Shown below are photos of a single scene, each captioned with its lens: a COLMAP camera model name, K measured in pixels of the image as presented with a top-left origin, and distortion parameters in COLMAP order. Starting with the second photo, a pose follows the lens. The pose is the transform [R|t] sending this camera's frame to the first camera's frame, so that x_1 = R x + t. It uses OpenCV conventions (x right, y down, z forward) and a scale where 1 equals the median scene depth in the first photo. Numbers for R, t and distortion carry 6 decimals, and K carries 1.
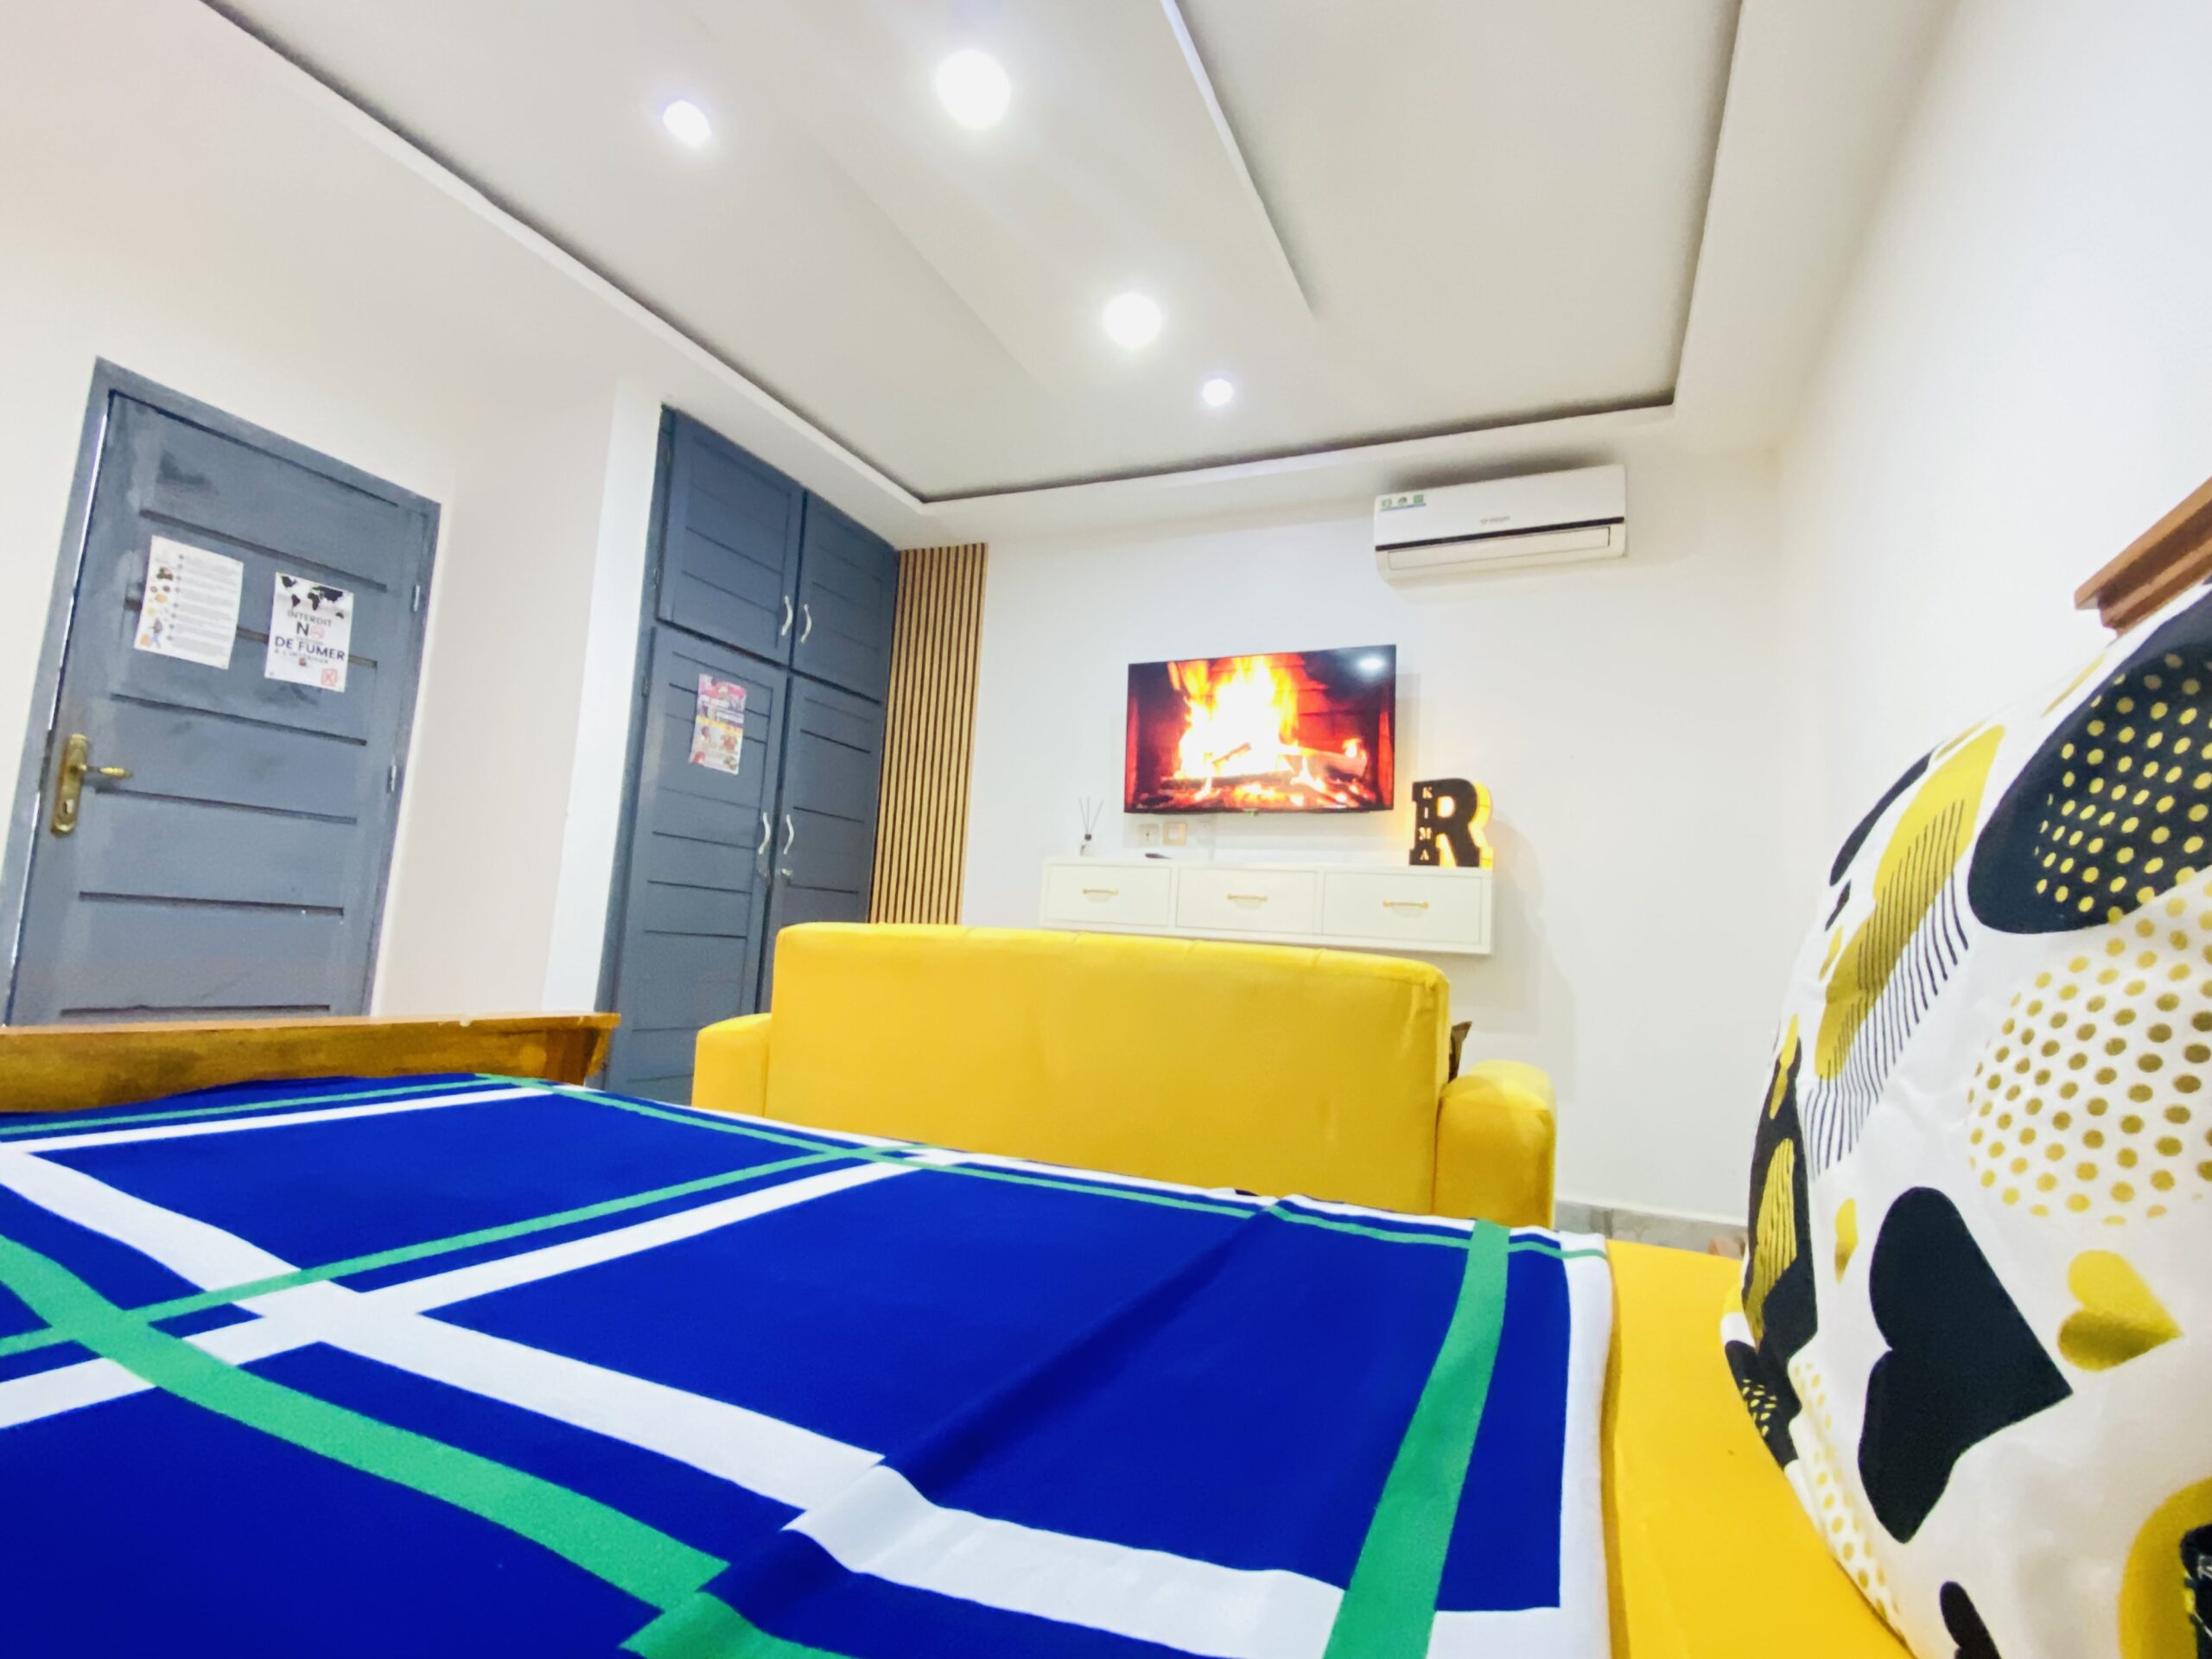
lens RADIAL K [[1079.8, 0, 1109.7], [0, 1079.8, 833.1], [0, 0, 1]] dist [0.013386, -0.020265]
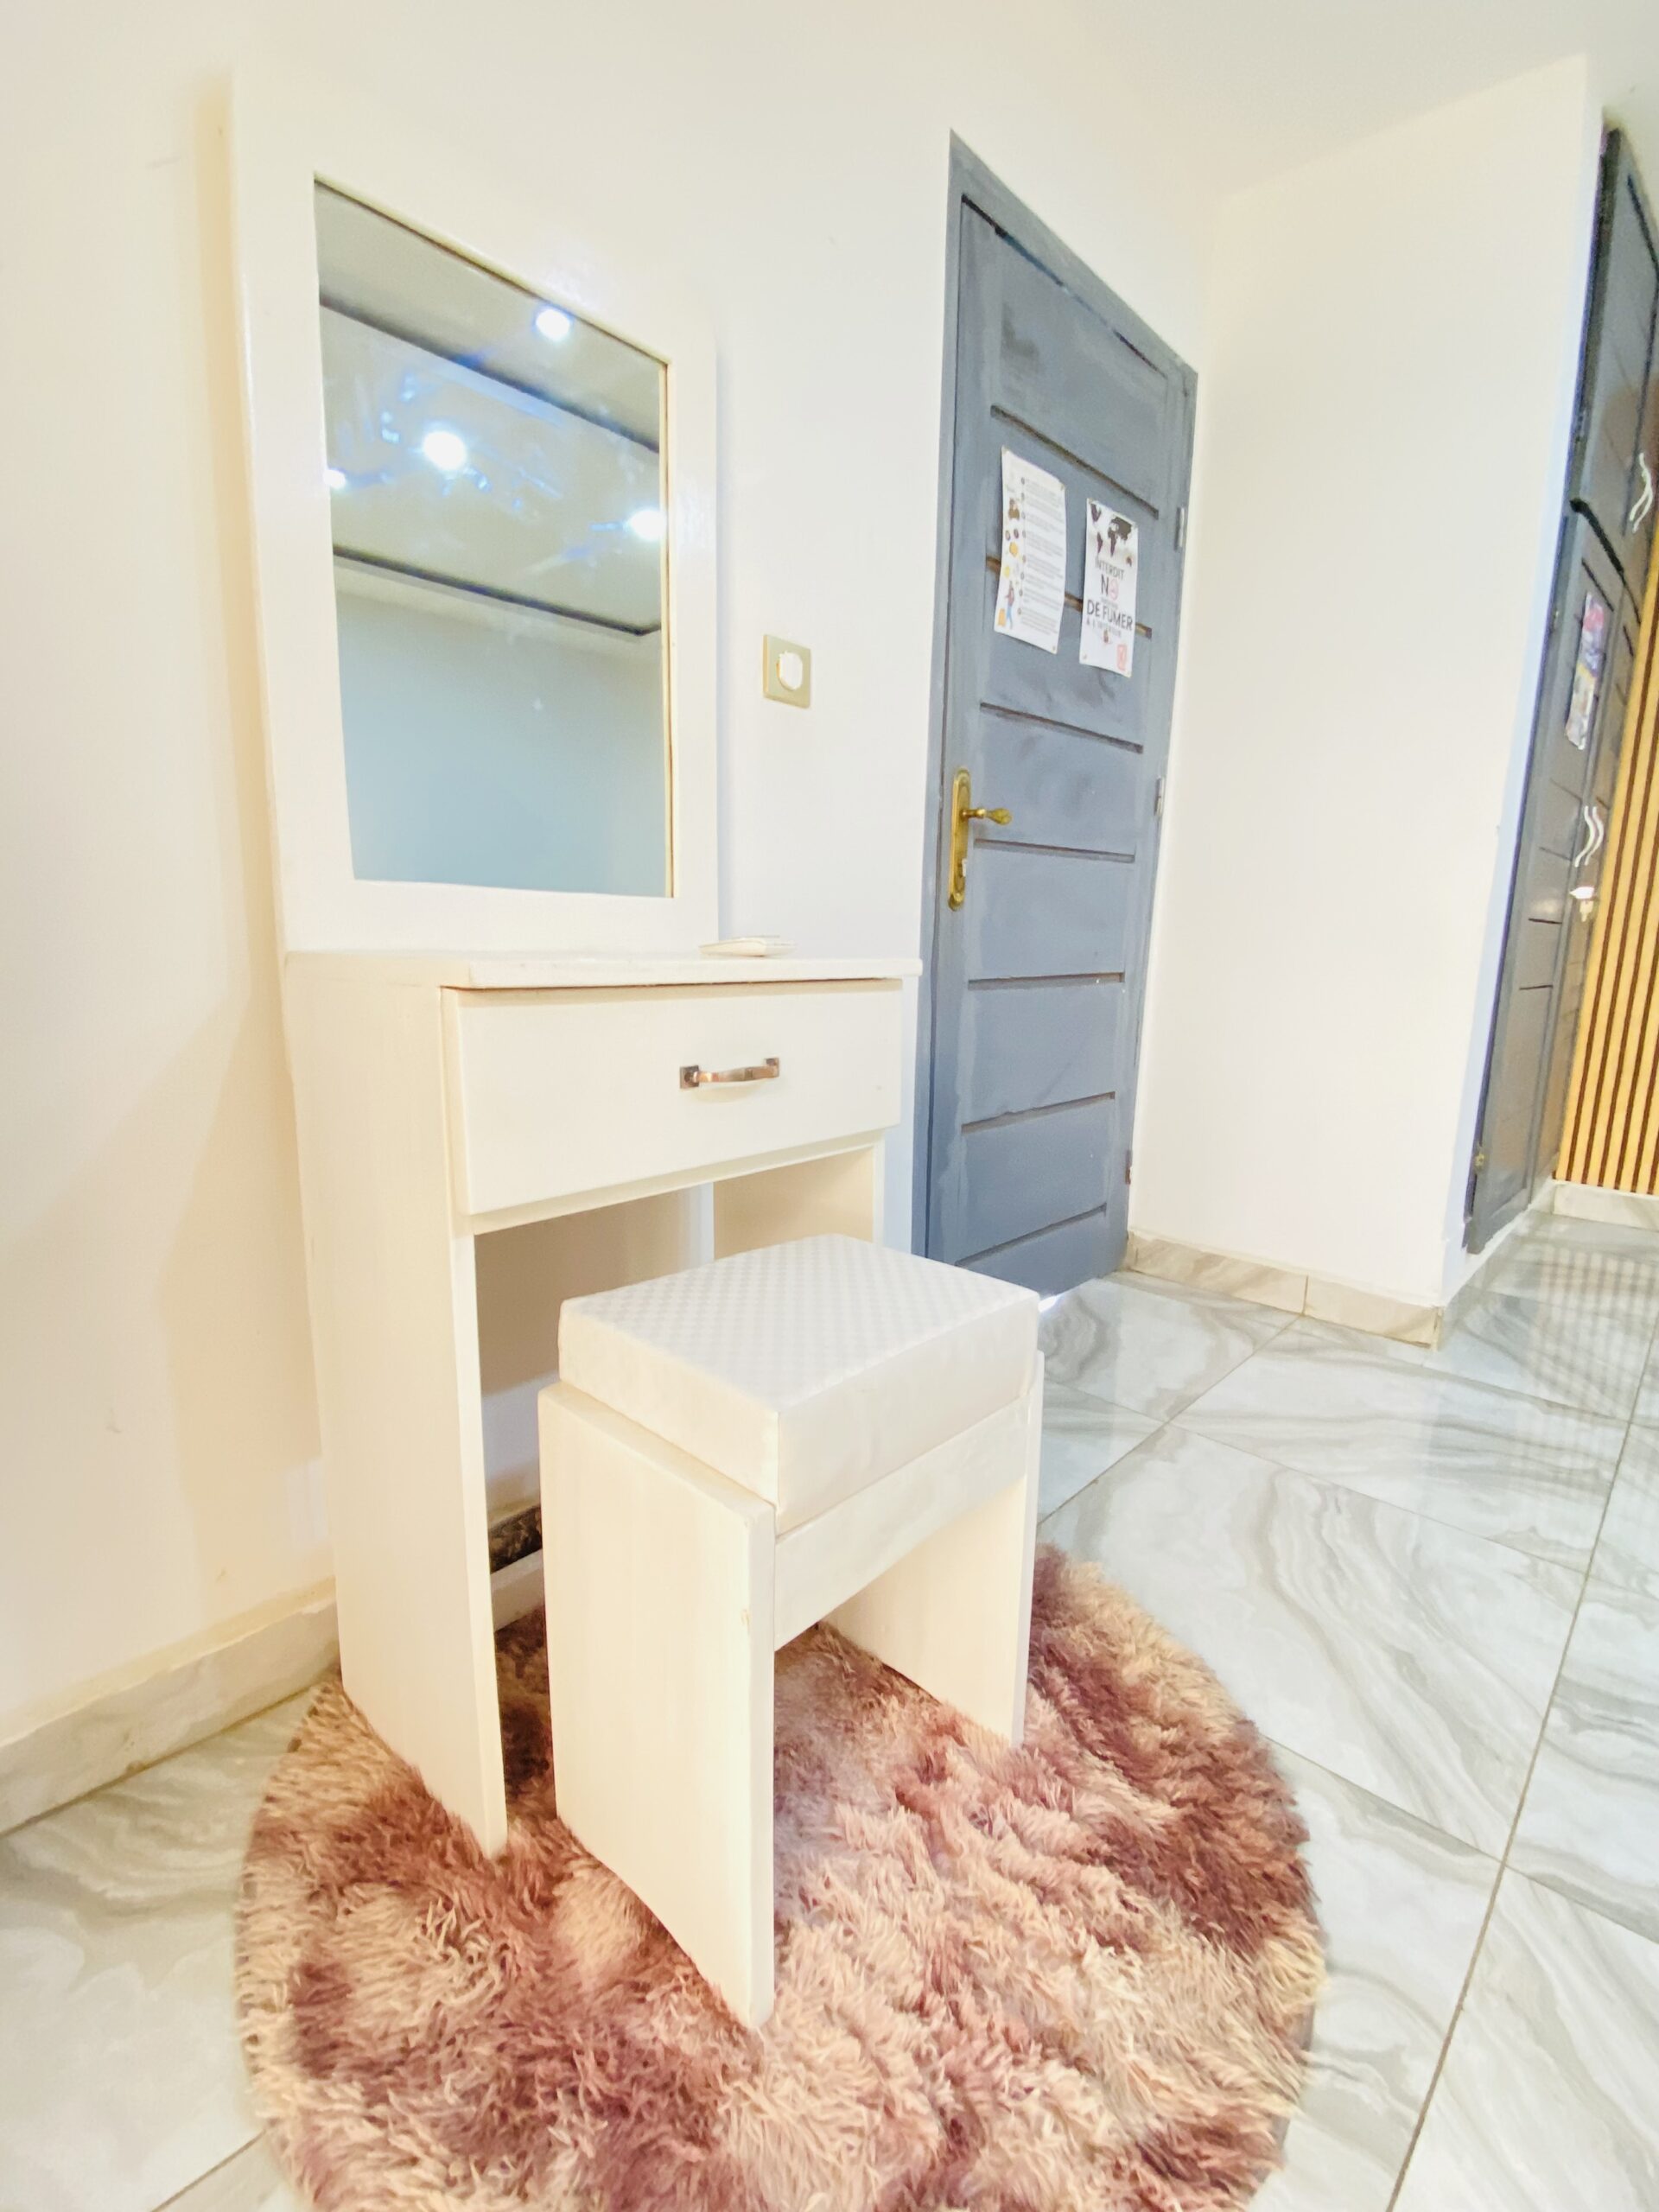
lens RADIAL K [[1024.4, 0, 821.2], [0, 1024.4, 1123.7], [0, 0, 1]] dist [-0.015173, -0.001648]
pose [[0.949738, 0.022891, -0.312207, -0.654294], [0.068711, 0.957759, 0.279243, -0.046186], [0.305412, -0.286660, 0.908047, 0.216606]]
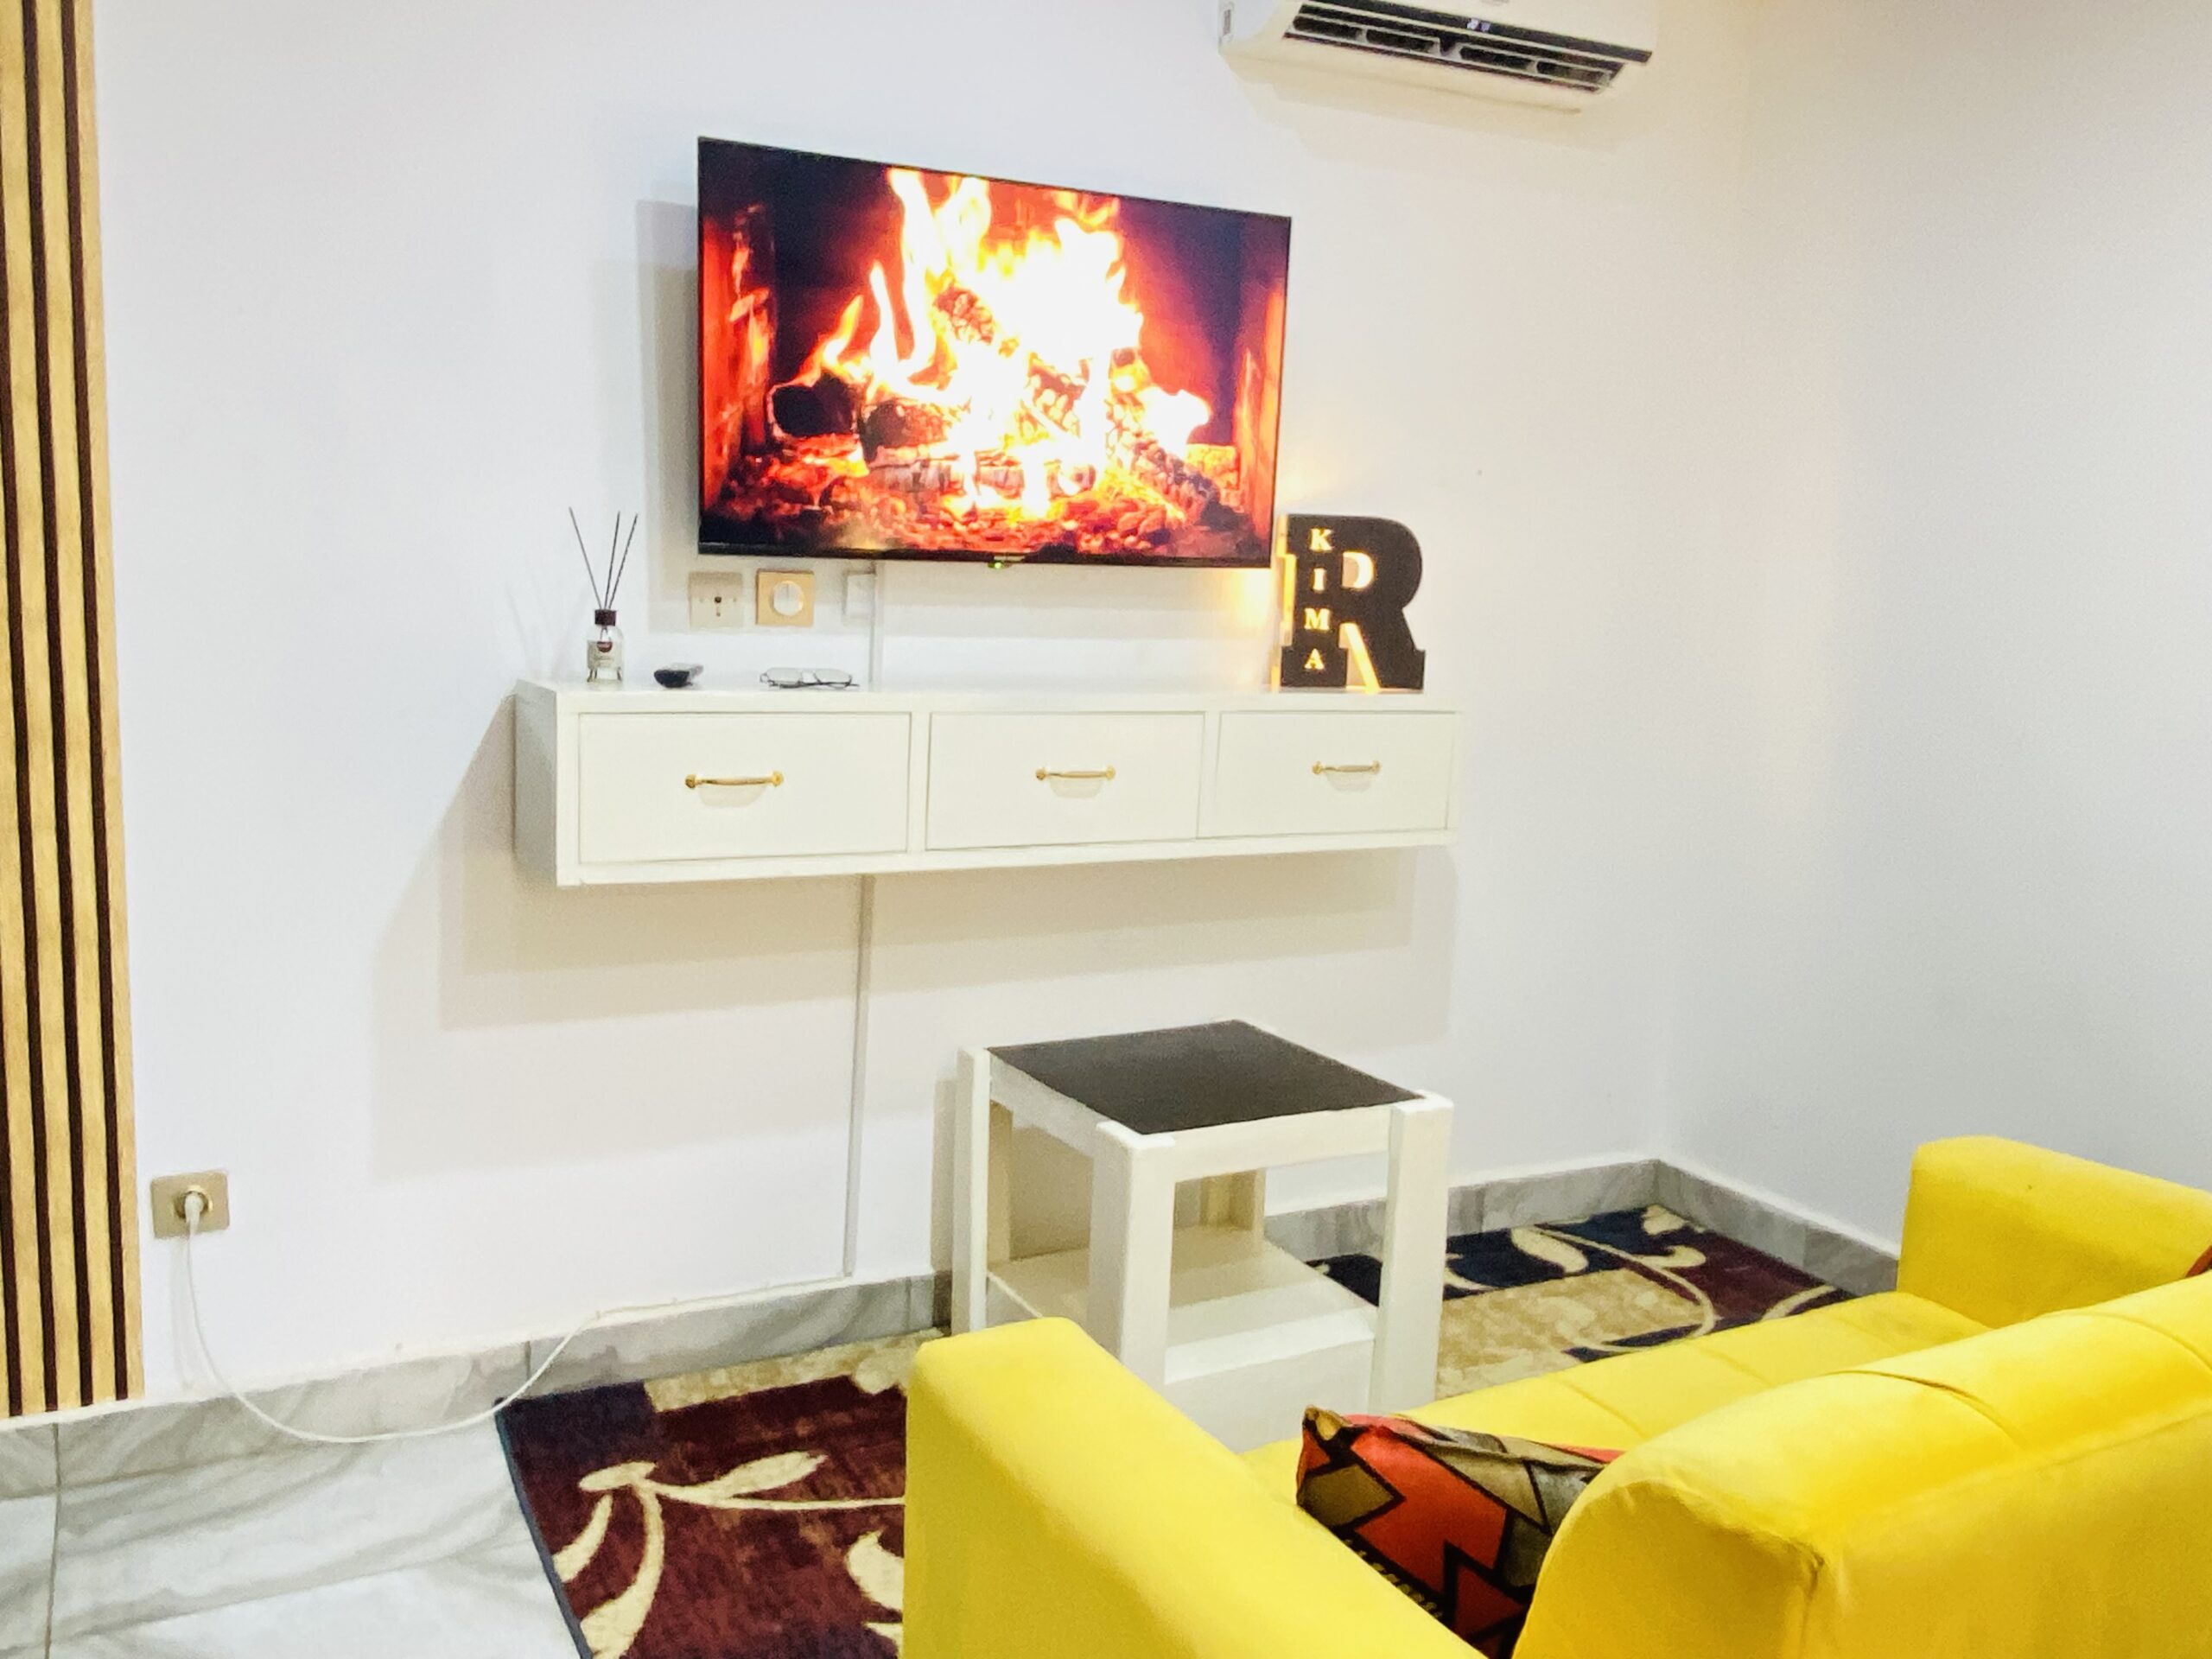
lens RADIAL K [[1841.1, 0, 1091.3], [0, 1841.1, 840.3], [0, 0, 1]] dist [0.074051, -0.057915]
pose [[0.629703, -0.145376, 0.763112, -0.482522], [-0.089329, 0.962267, 0.257027, -0.118281], [-0.771683, -0.230019, 0.592956, 0.536770]]
